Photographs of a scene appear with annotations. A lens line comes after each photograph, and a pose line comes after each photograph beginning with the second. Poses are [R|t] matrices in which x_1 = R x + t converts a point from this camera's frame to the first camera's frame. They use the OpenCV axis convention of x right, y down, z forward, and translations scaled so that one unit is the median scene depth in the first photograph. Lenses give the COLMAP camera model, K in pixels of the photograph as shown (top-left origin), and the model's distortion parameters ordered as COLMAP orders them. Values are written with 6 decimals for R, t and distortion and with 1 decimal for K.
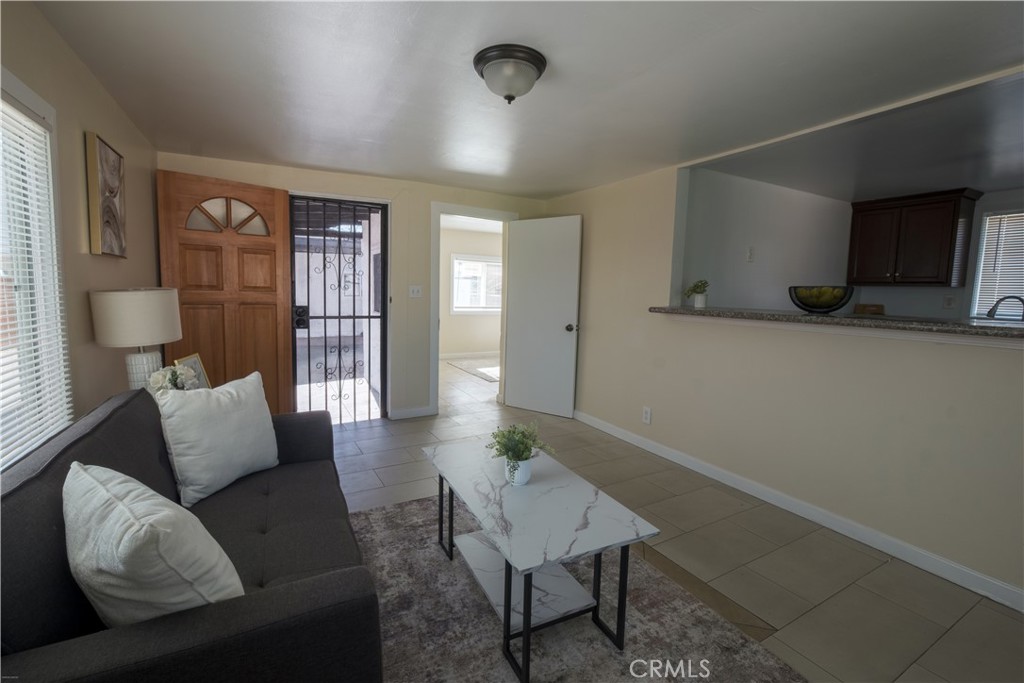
lens RADIAL K [[448.1, 0, 504.1], [0, 448.1, 340.6], [0, 0, 1]] dist [-0.003389, -0.000474]
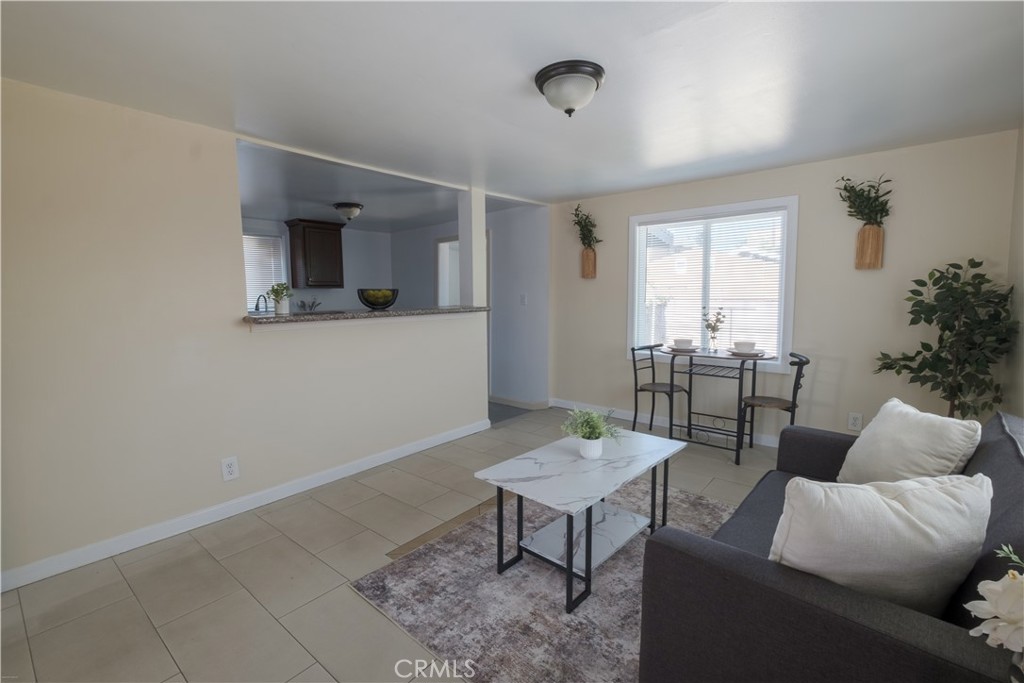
lens RADIAL K [[448.2, 0, 506.8], [0, 448.2, 343.3], [0, 0, 1]] dist [0.000905, -0.000056]
pose [[-0.361162, -0.118263, 0.924973, -0.510093], [0.108768, 0.979812, 0.167744, -0.108773], [-0.926138, 0.161190, -0.341008, 0.840751]]
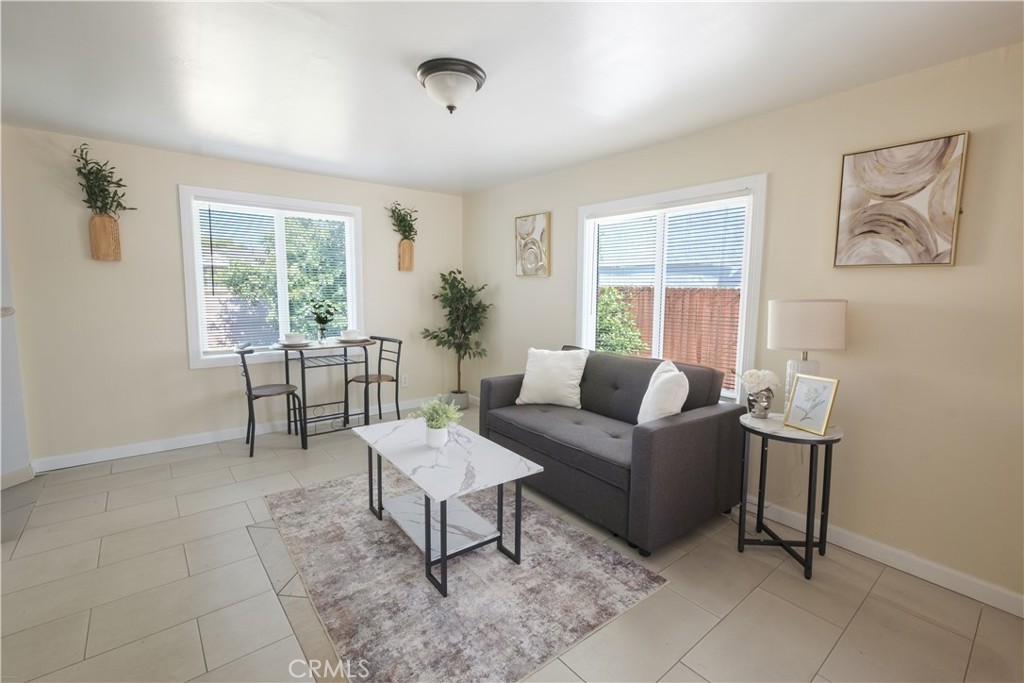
lens RADIAL K [[448.1, 0, 504.1], [0, 448.1, 340.6], [0, 0, 1]] dist [-0.003389, -0.000474]
pose [[-0.985202, -0.012532, -0.170941, 0.032899], [-0.051636, 0.972691, 0.226289, -0.134654], [0.163436, 0.231767, -0.958943, 1.151176]]
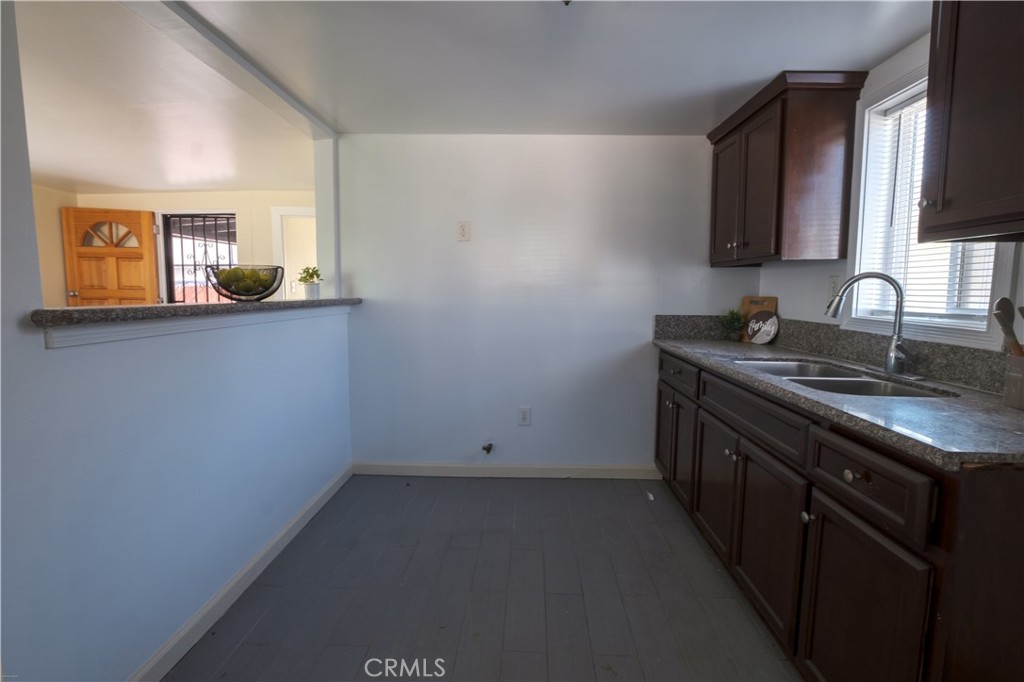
lens RADIAL K [[448.1, 0, 504.1], [0, 448.1, 340.1], [0, 0, 1]] dist [-0.003389, -0.000474]
pose [[0.866951, 0.038855, -0.496877, 1.107317], [-0.042512, 0.999088, 0.003952, -0.012521], [0.496577, 0.017697, 0.867812, 0.409044]]
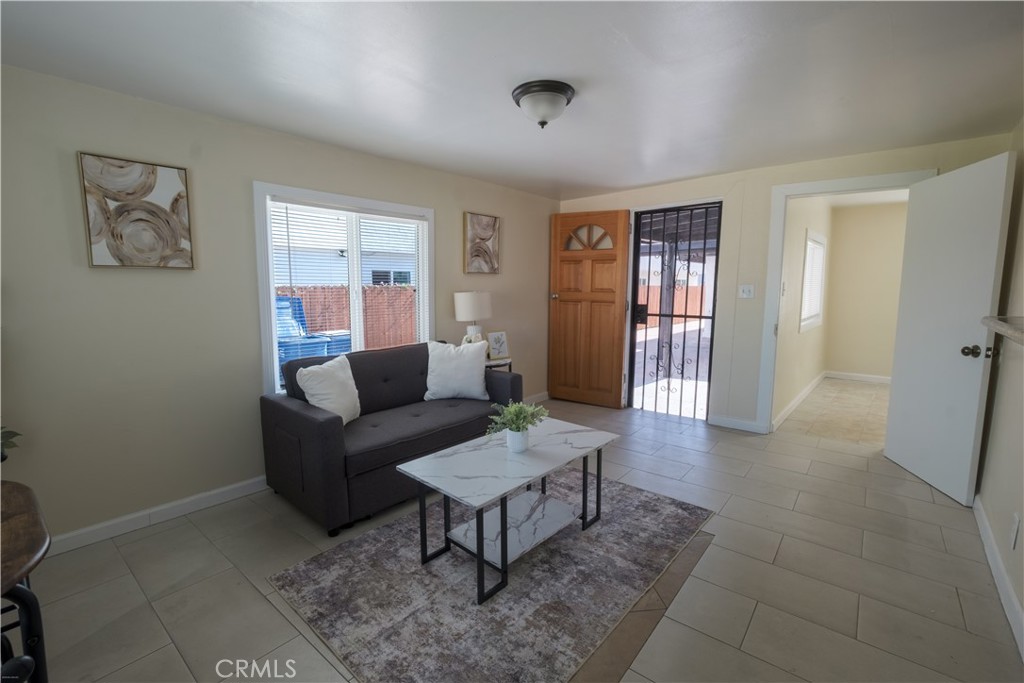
lens RADIAL K [[448.1, 0, 504.1], [0, 448.1, 340.6], [0, 0, 1]] dist [-0.003389, -0.000474]
pose [[0.353001, 0.092646, -0.931025, 0.592742], [-0.097089, 0.993340, 0.062036, -0.023774], [0.930572, 0.068494, 0.359645, 0.278970]]
